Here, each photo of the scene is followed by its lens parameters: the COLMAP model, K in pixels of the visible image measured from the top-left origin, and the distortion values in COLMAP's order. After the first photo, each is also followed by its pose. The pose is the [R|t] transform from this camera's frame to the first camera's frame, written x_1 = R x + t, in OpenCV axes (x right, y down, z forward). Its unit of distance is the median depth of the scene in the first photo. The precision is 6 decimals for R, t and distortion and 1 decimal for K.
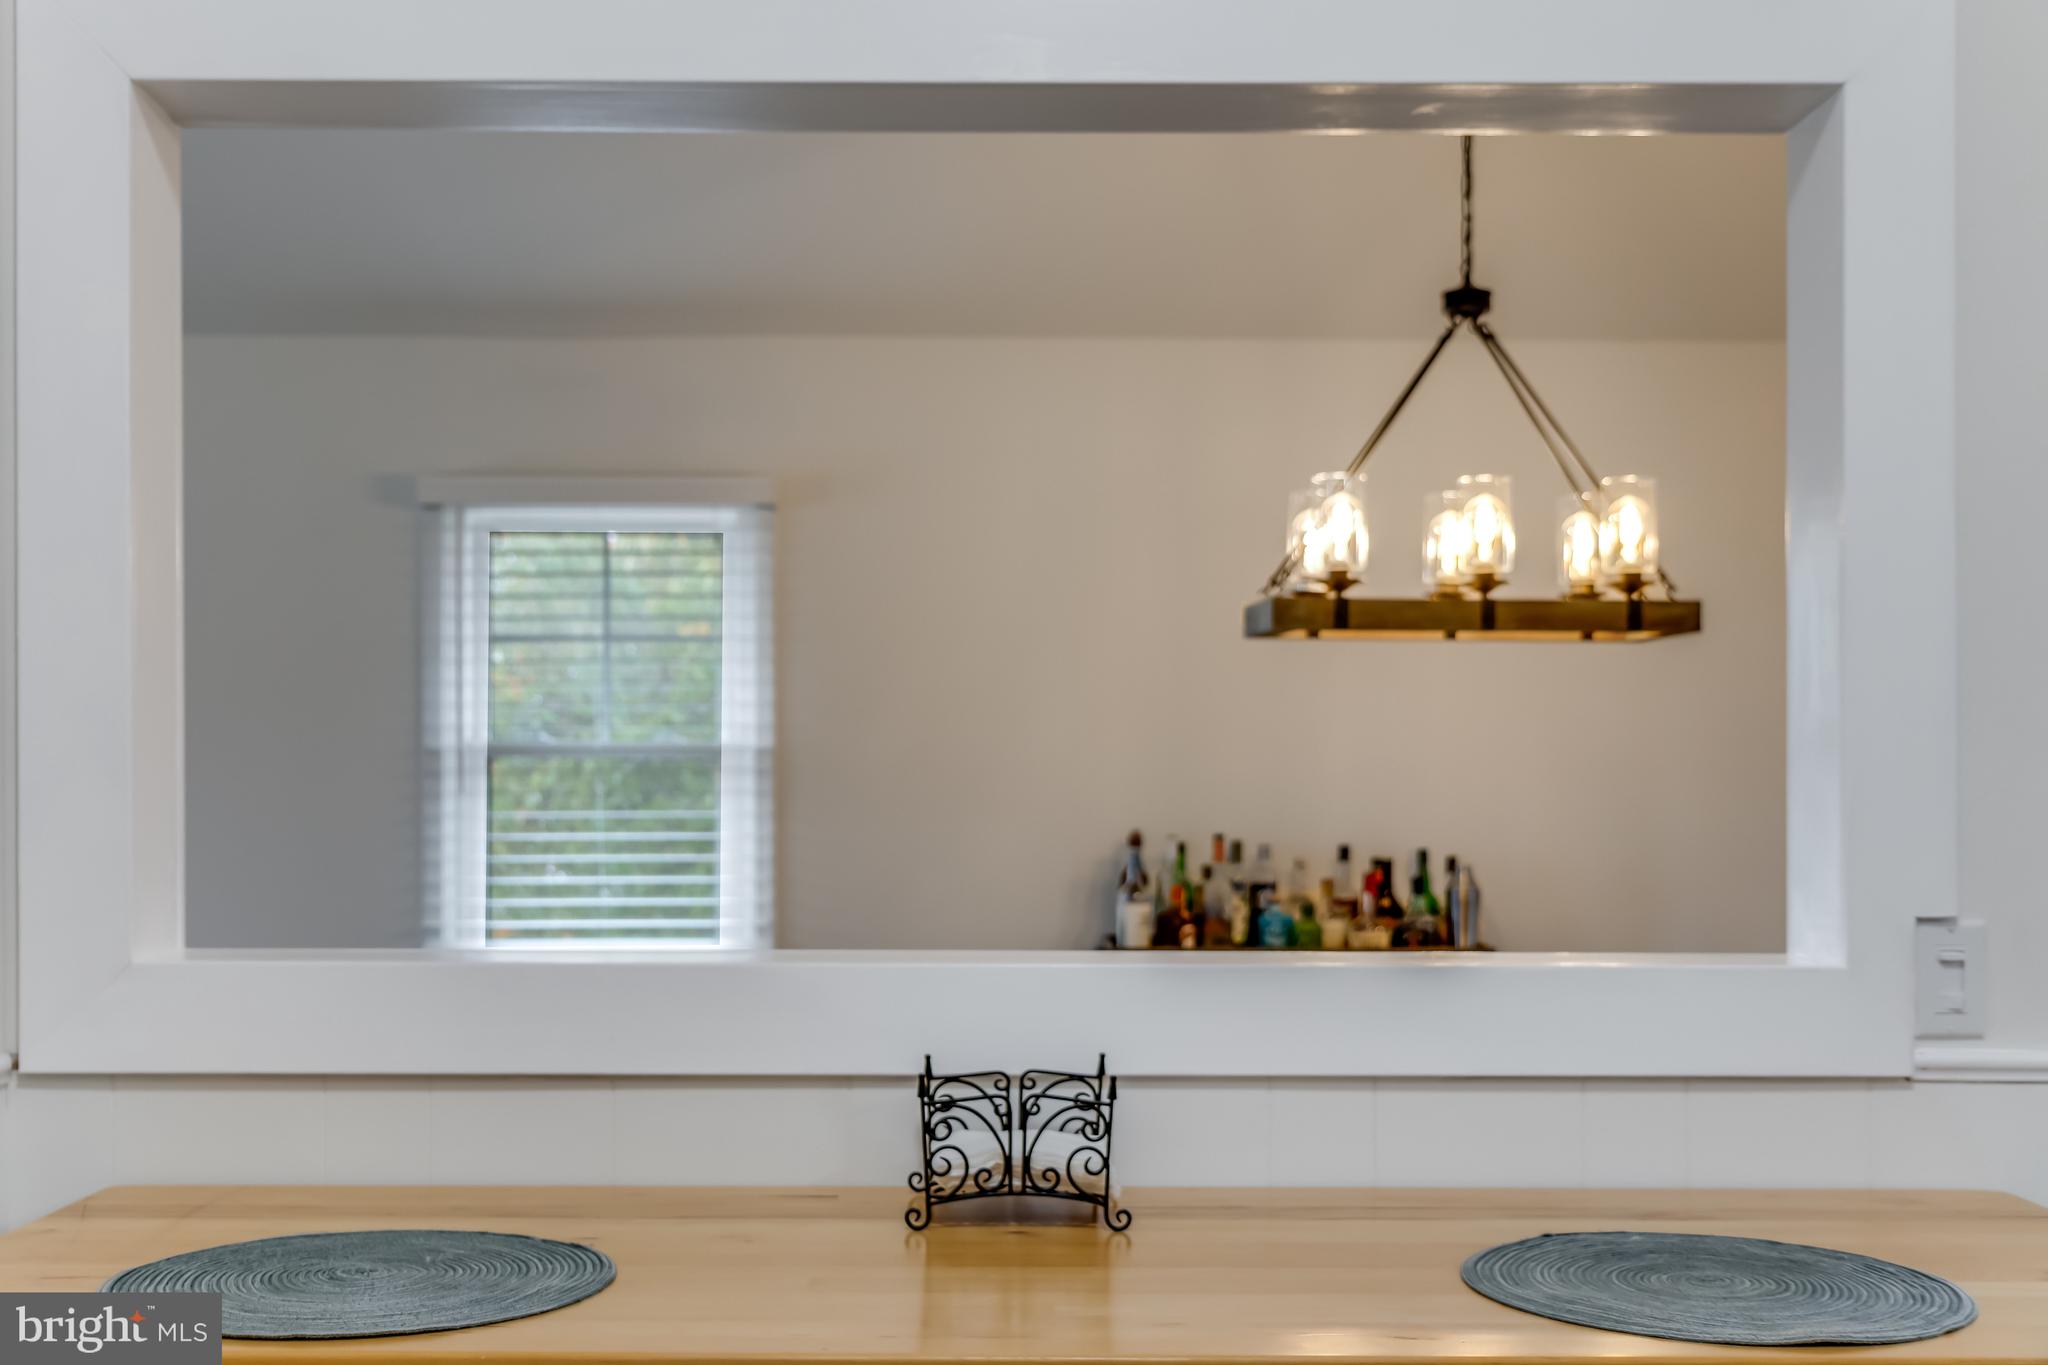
lens RADIAL K [[2122.3, 0, 1024.0], [0, 2122.3, 786.4], [0, 0, 1]] dist [0.109080, -0.007307]
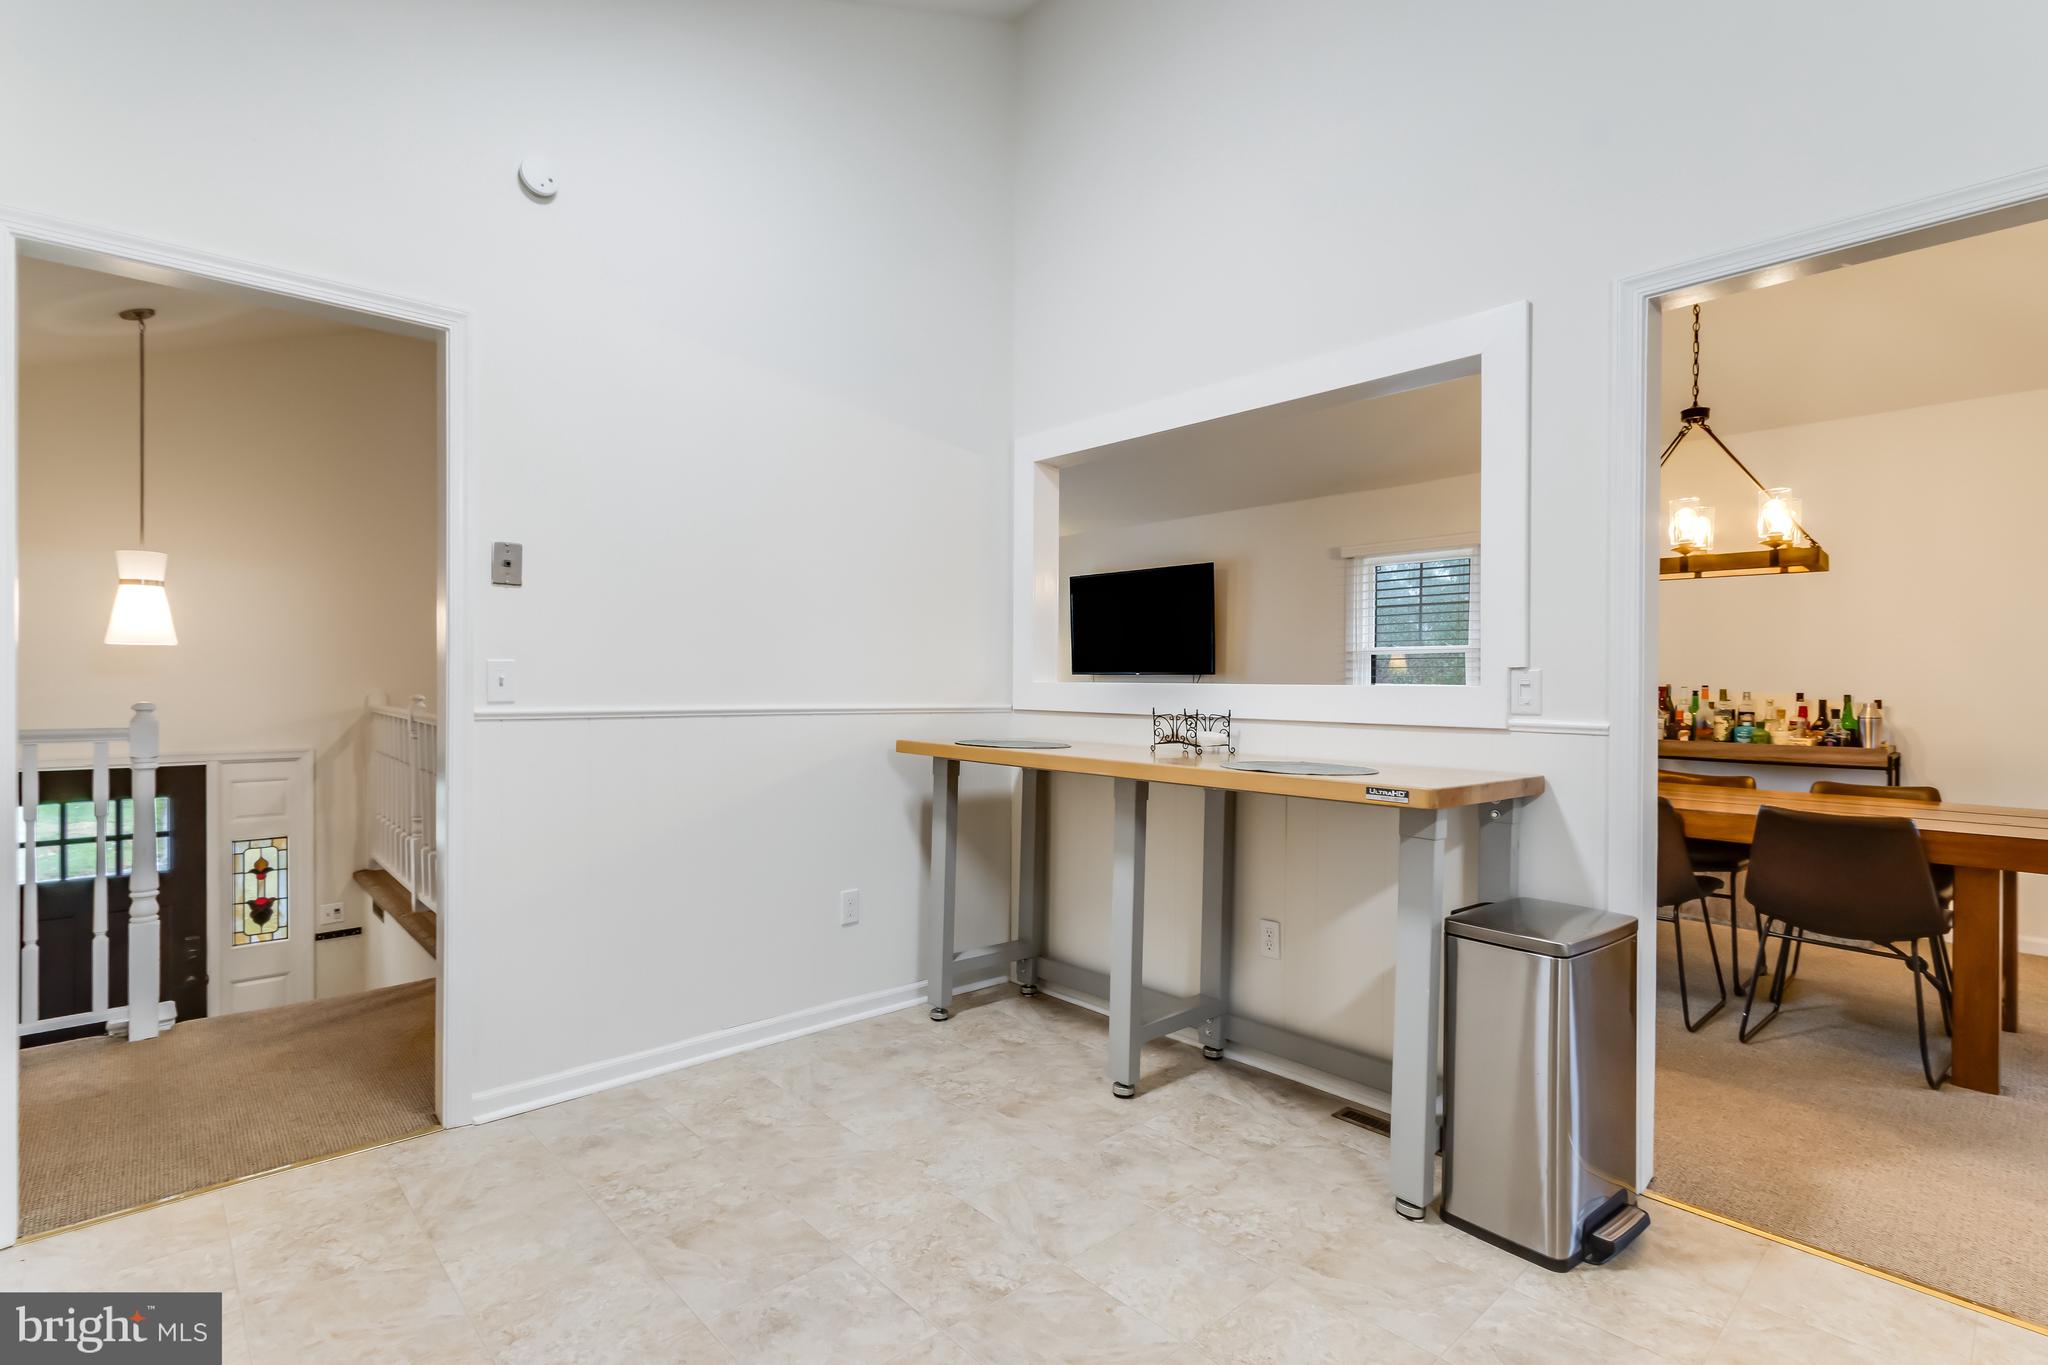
lens RADIAL K [[953.2, 0, 1024.0], [0, 953.2, 682.5], [0, 0, 1]] dist [-0.000222, -0.000040]
pose [[0.668873, 0.002776, -0.743371, 0.453848], [-0.013029, 0.999883, -0.007989, 0.049590], [0.743262, 0.015029, 0.668831, -0.101007]]
